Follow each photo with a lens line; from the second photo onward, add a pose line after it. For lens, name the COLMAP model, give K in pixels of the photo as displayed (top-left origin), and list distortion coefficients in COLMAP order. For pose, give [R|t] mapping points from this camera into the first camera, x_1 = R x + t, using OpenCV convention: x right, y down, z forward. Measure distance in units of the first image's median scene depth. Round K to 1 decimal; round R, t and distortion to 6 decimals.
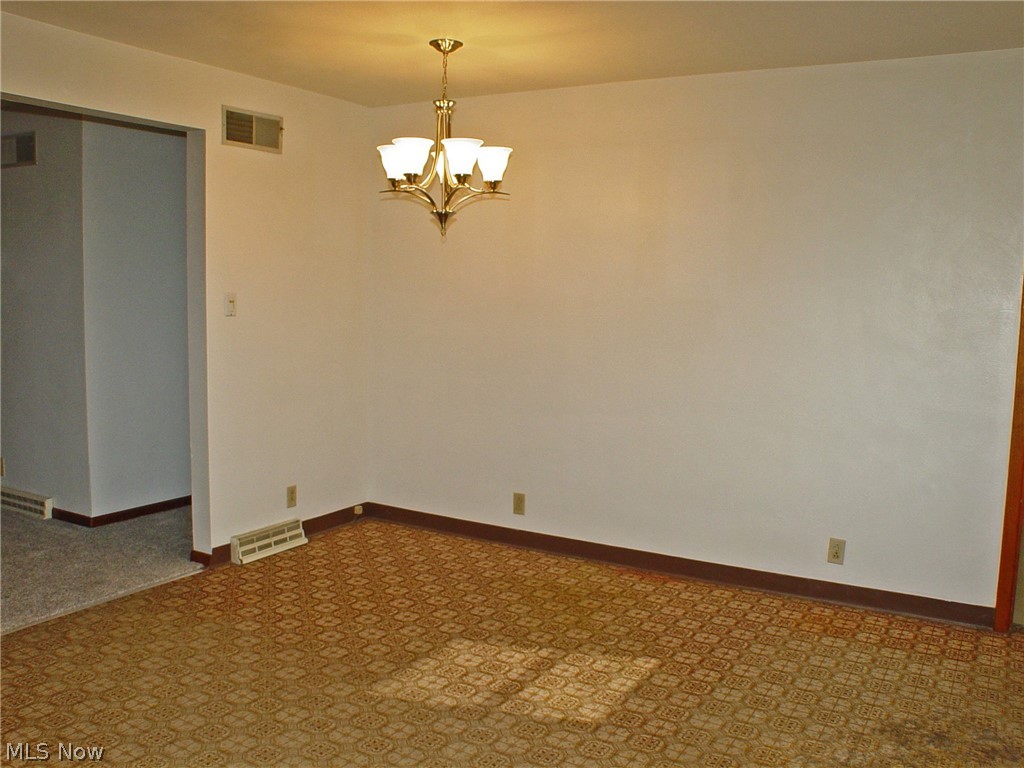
lens RADIAL K [[928.3, 0, 512.0], [0, 928.3, 384.0], [0, 0, 1]] dist [-0.116610, 0.001261]
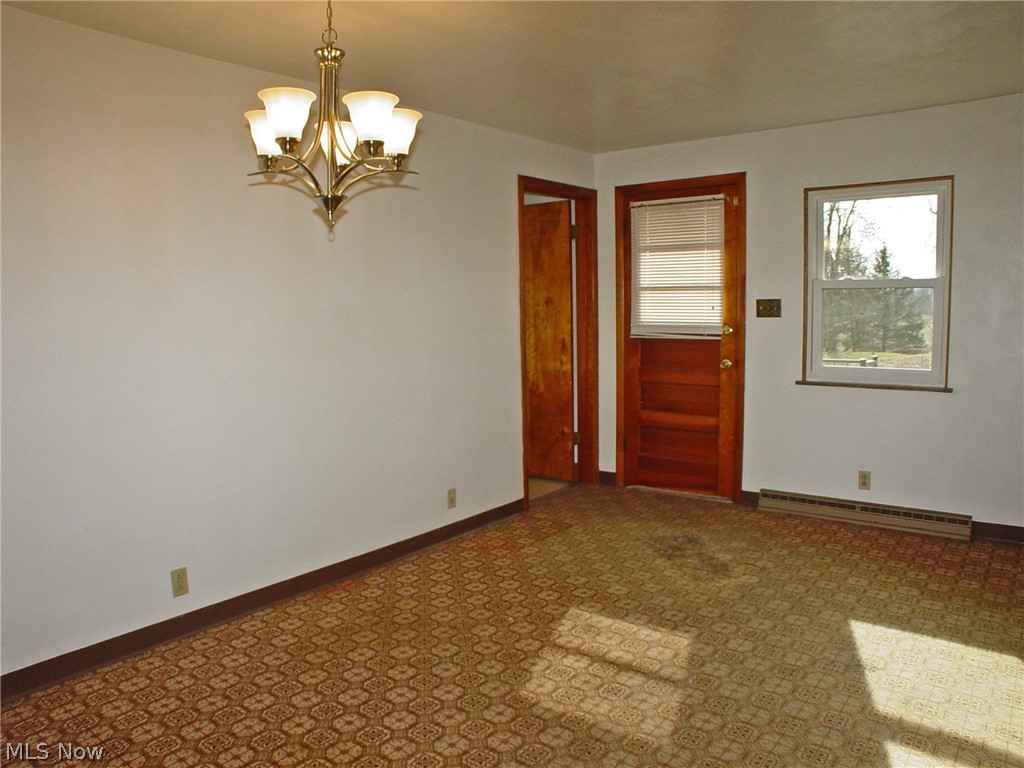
lens RADIAL K [[747.6, 0, 512.0], [0, 747.6, 384.0], [0, 0, 1]] dist [-0.239826, 0.191957]
pose [[0.128746, -0.131851, 0.982873, -0.660491], [0.131402, 0.984651, 0.114877, -0.084719], [-0.982933, 0.114361, 0.144095, 0.791018]]
